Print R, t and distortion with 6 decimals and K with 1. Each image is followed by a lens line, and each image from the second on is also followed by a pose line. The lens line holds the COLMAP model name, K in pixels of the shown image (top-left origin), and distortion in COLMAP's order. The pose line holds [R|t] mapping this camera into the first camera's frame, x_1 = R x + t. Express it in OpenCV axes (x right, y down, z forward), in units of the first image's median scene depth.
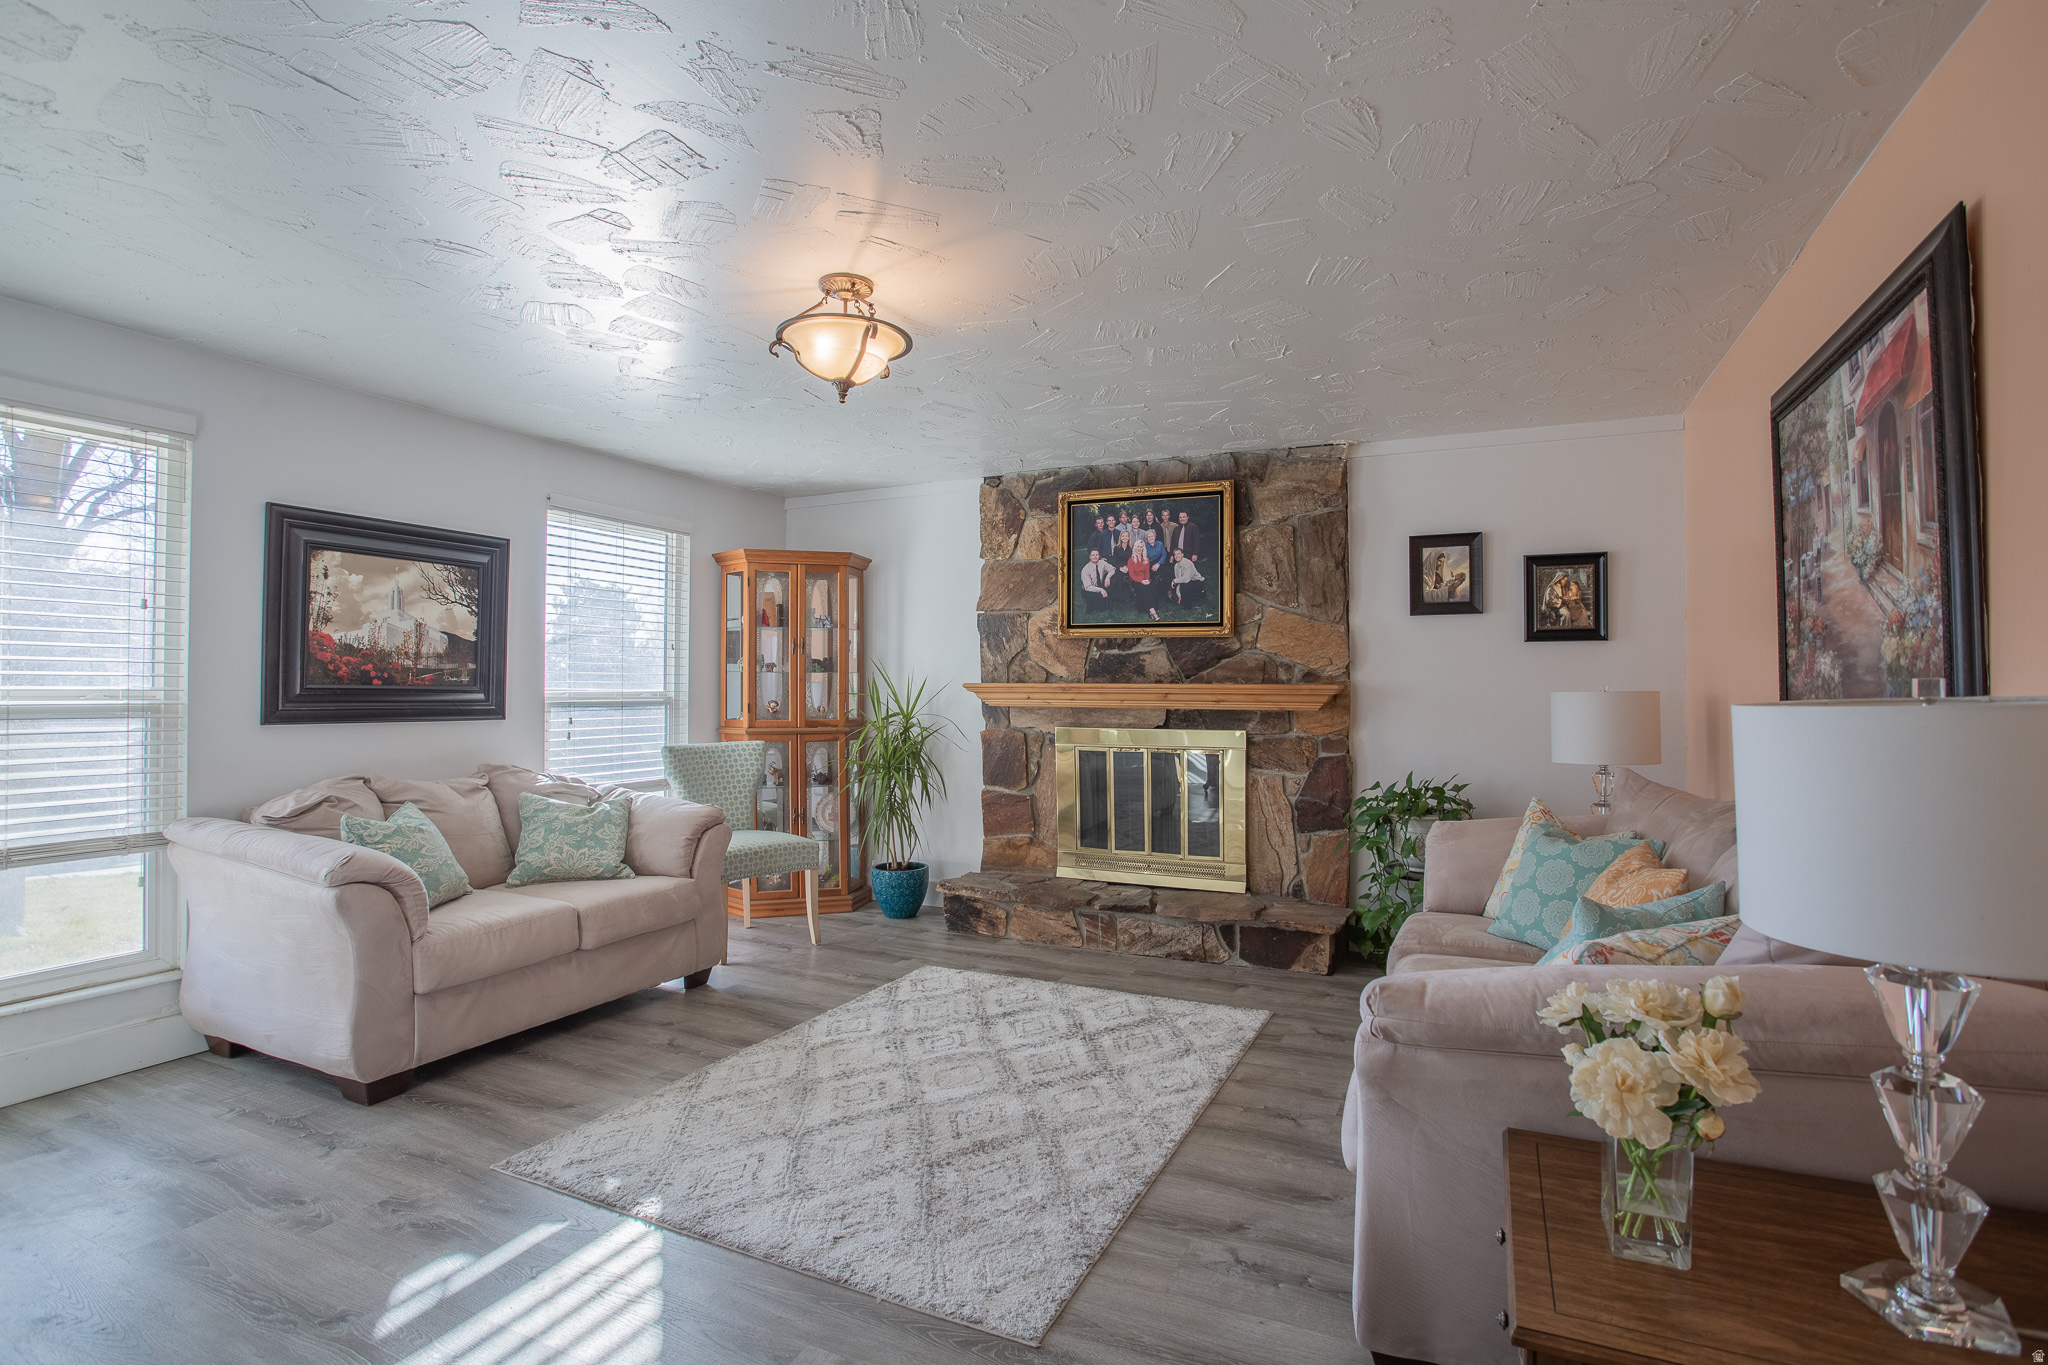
lens RADIAL K [[1002.0, 0, 1016.3], [0, 1002.0, 674.4], [0, 0, 1]] dist [-0.080820, 0.035989]
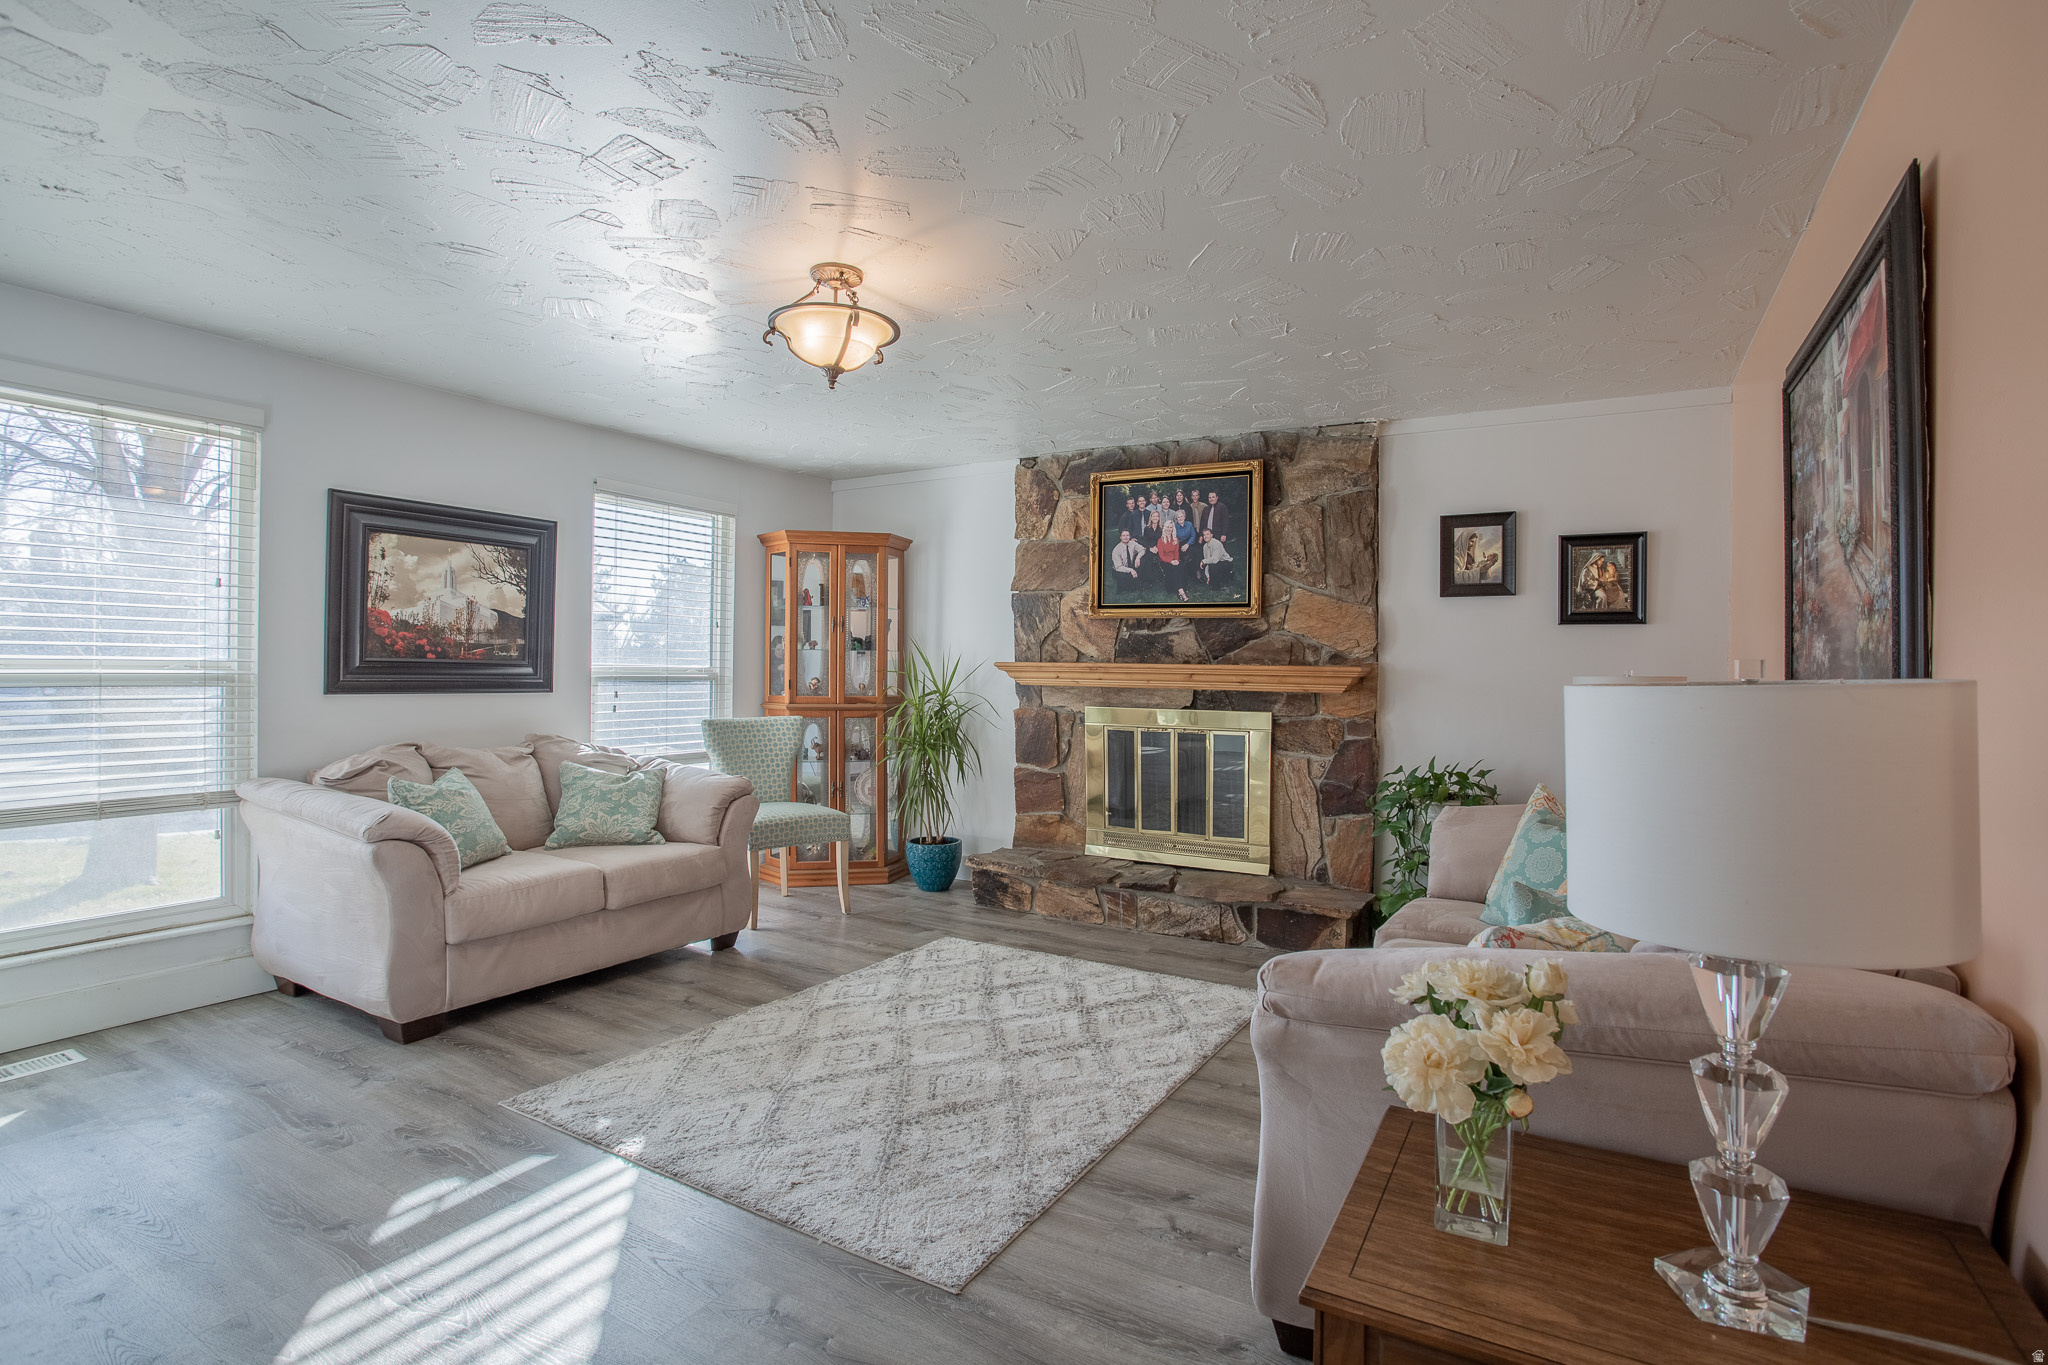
lens RADIAL K [[1002.0, 0, 1016.3], [0, 1002.0, 674.4], [0, 0, 1]] dist [-0.080820, 0.035989]
pose [[0.995865, 0.010395, -0.090245, 0.074457], [-0.008677, 0.999774, 0.019403, 0.001663], [0.090427, -0.018539, 0.995731, -0.012137]]
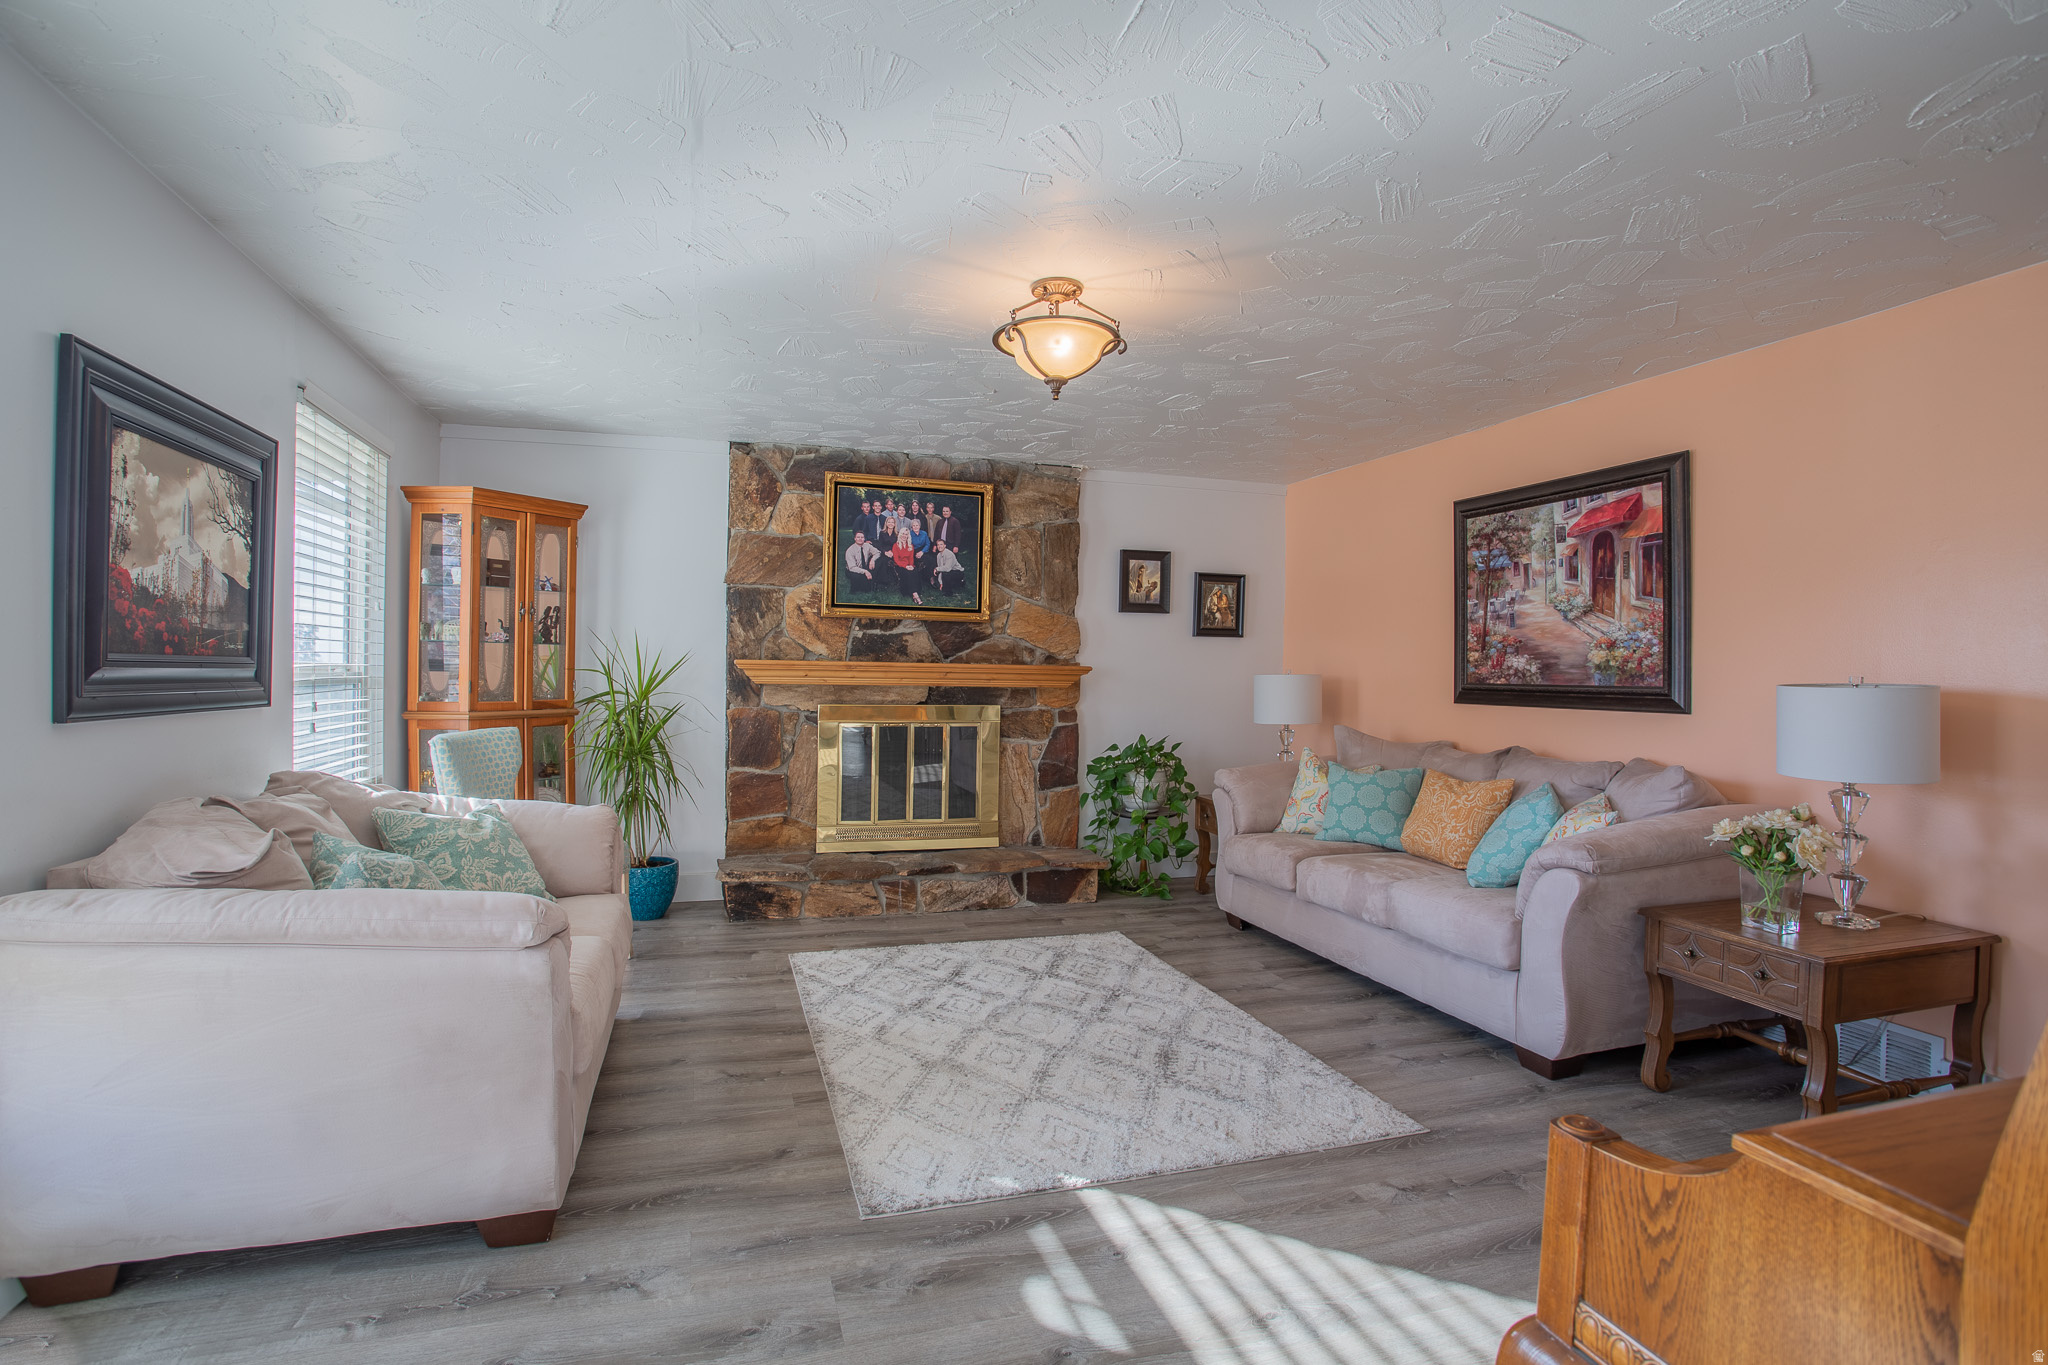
lens RADIAL K [[1002.0, 0, 1016.3], [0, 1002.0, 674.4], [0, 0, 1]] dist [-0.080820, 0.035989]
pose [[0.733657, 0.004490, 0.679505, -0.609214], [-0.021798, 0.999619, 0.016930, 0.001195], [-0.679170, -0.027232, 0.733475, 0.161126]]
